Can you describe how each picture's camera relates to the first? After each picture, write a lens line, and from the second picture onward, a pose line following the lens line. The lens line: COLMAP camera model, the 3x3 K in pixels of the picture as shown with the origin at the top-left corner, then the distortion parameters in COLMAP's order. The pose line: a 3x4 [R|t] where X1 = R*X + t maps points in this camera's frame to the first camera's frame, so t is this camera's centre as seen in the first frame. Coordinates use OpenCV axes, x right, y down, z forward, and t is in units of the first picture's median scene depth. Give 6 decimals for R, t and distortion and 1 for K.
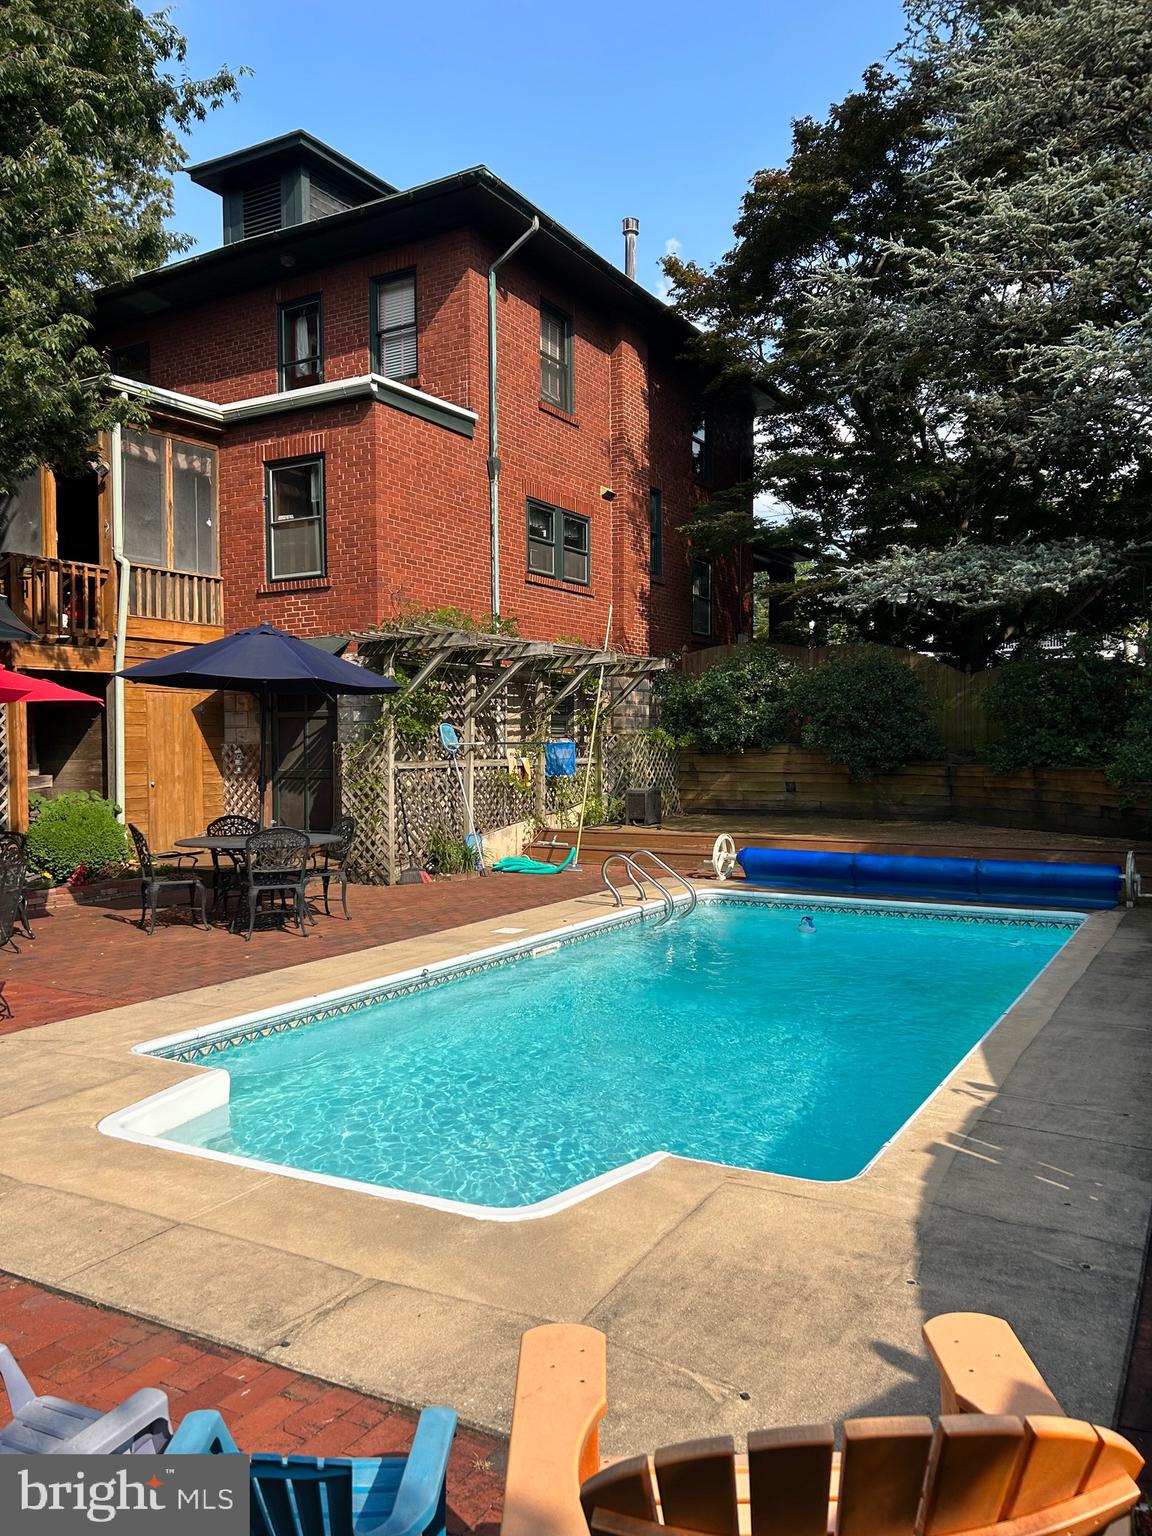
lens RADIAL K [[1172.0, 0, 575.8], [0, 1172.0, 770.3], [0, 0, 1]] dist [0.007298, 0.001881]
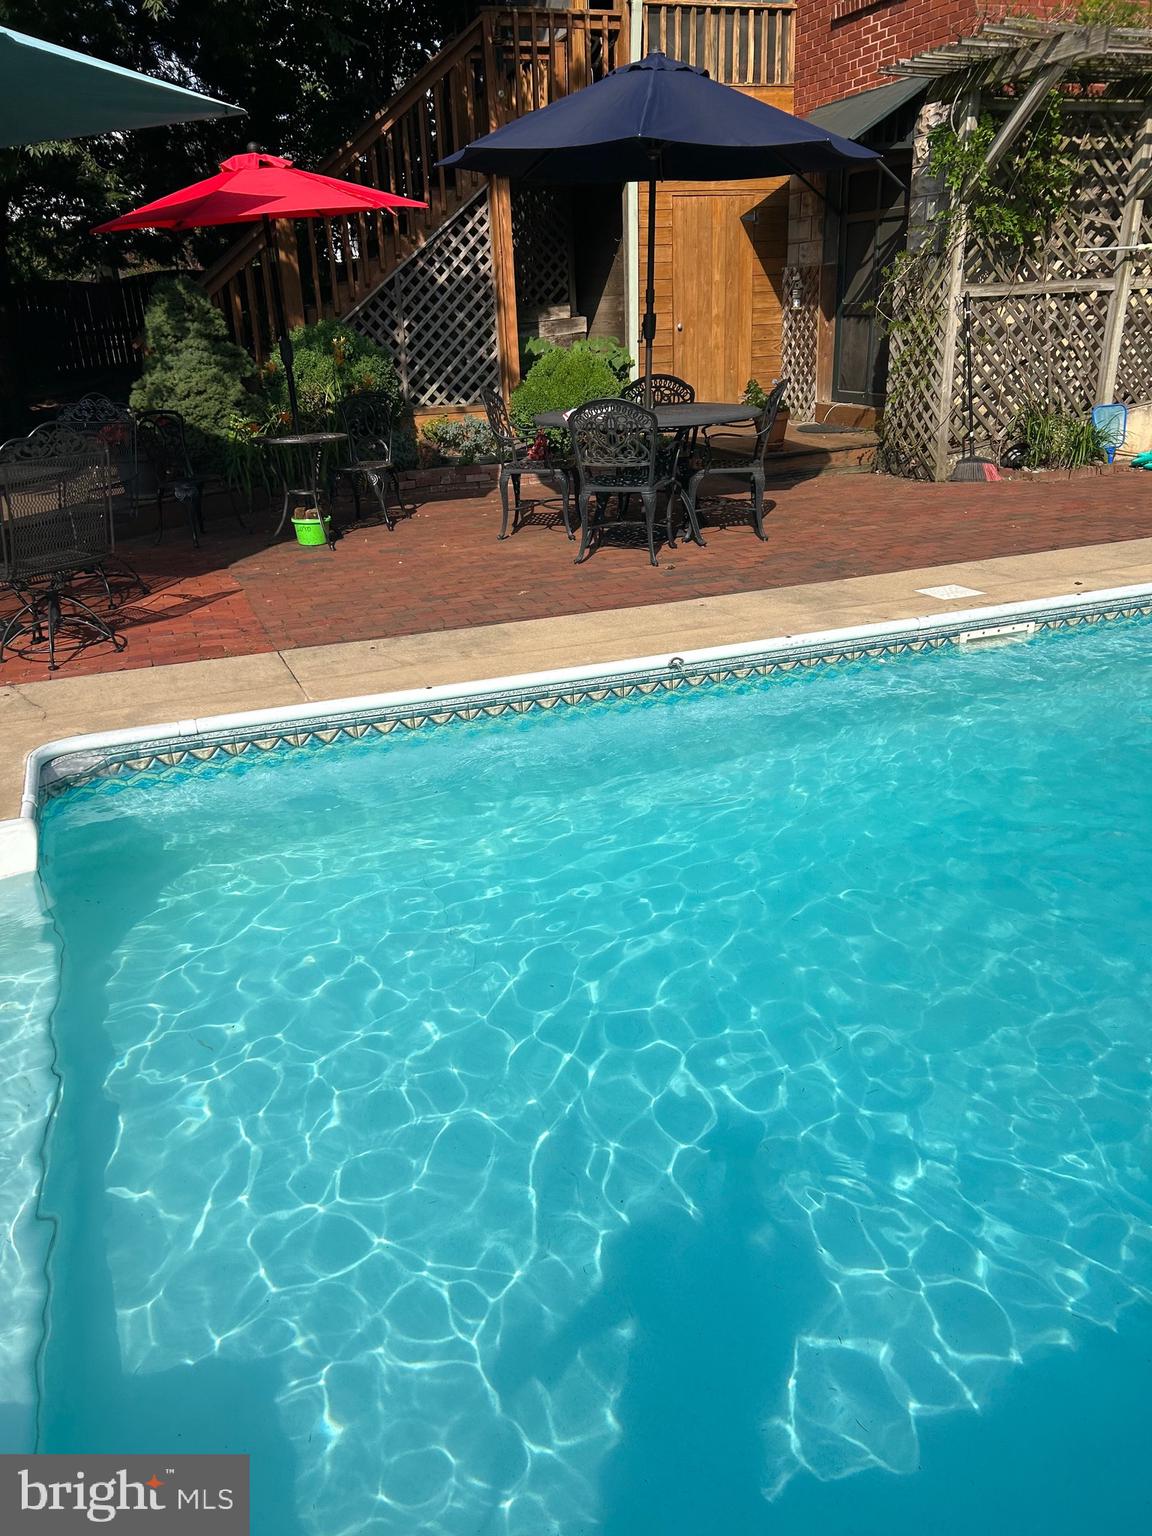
lens RADIAL K [[1172.0, 0, 573.9], [0, 1172.0, 762.4], [0, 0, 1]] dist [0.007298, 0.001881]
pose [[0.761529, 0.214401, -0.611642, 0.124633], [0.021920, 0.934641, 0.354915, 0.003887], [0.647760, -0.283686, 0.707057, 0.317588]]
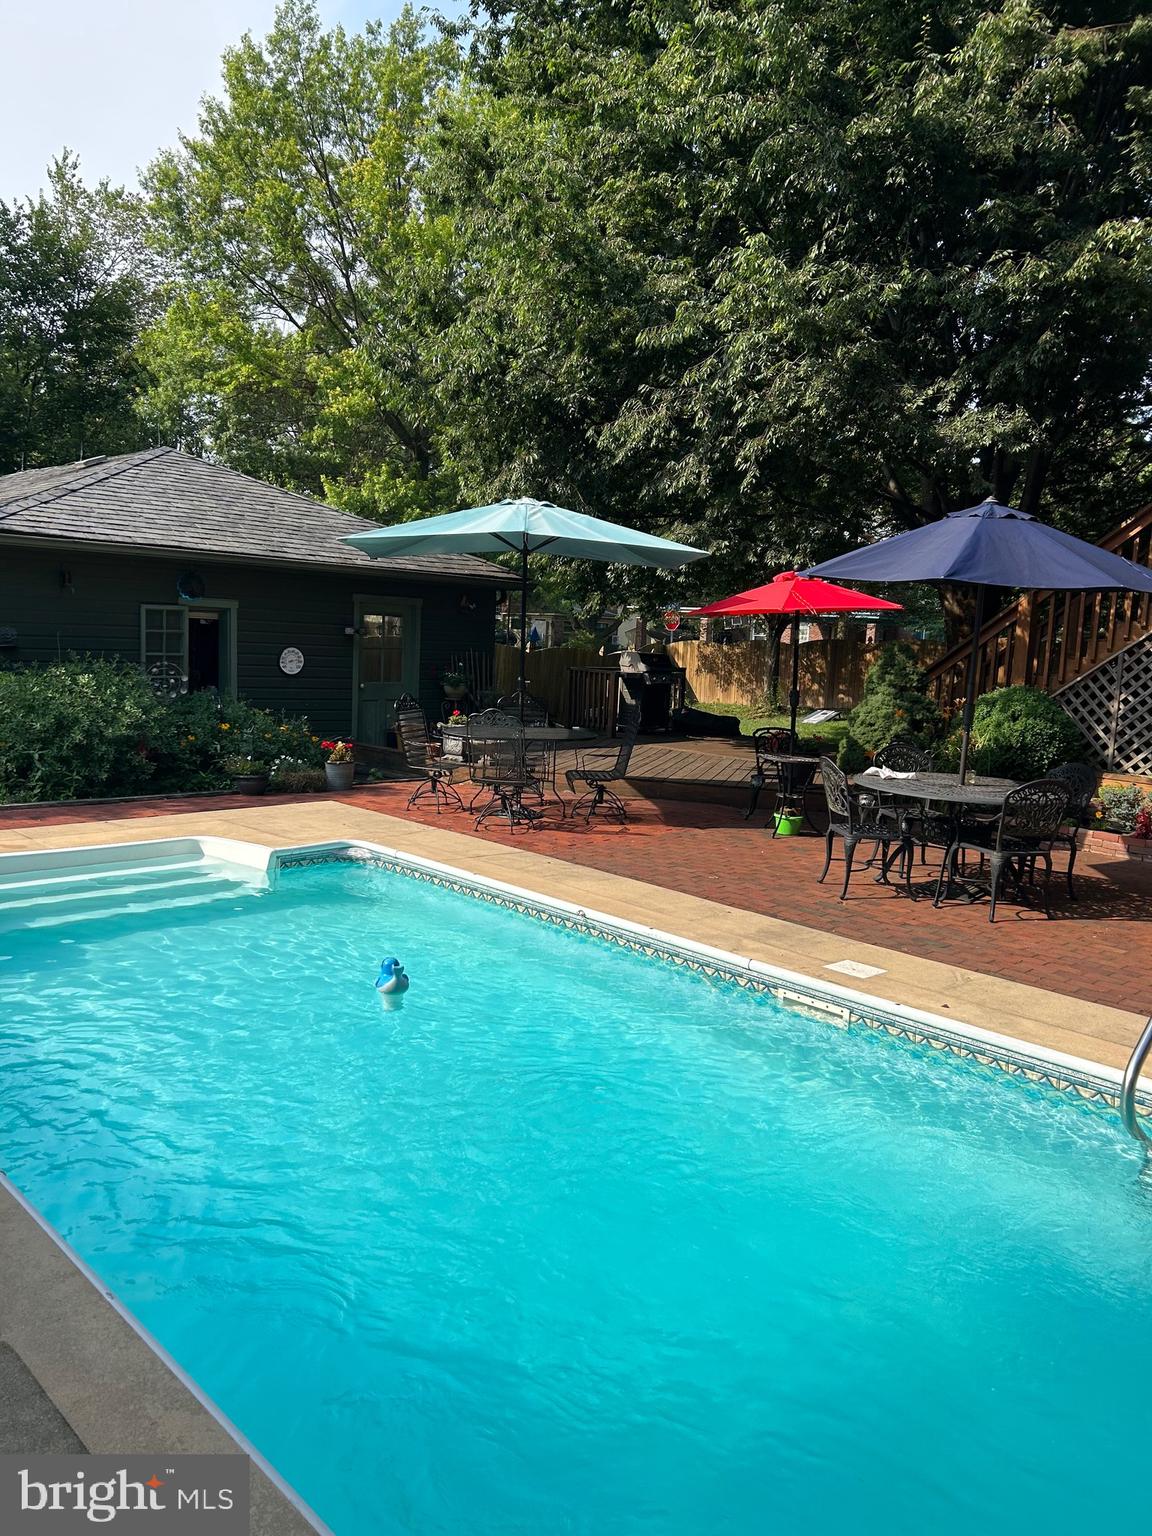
lens RADIAL K [[1172.0, 0, 569.4], [0, 1172.0, 769.6], [0, 0, 1]] dist [0.007298, 0.001881]
pose [[-0.325856, 0.104016, -0.939680, 0.397579], [-0.059974, 0.989653, 0.130346, -0.026300], [0.943515, 0.098830, -0.316246, 0.744599]]
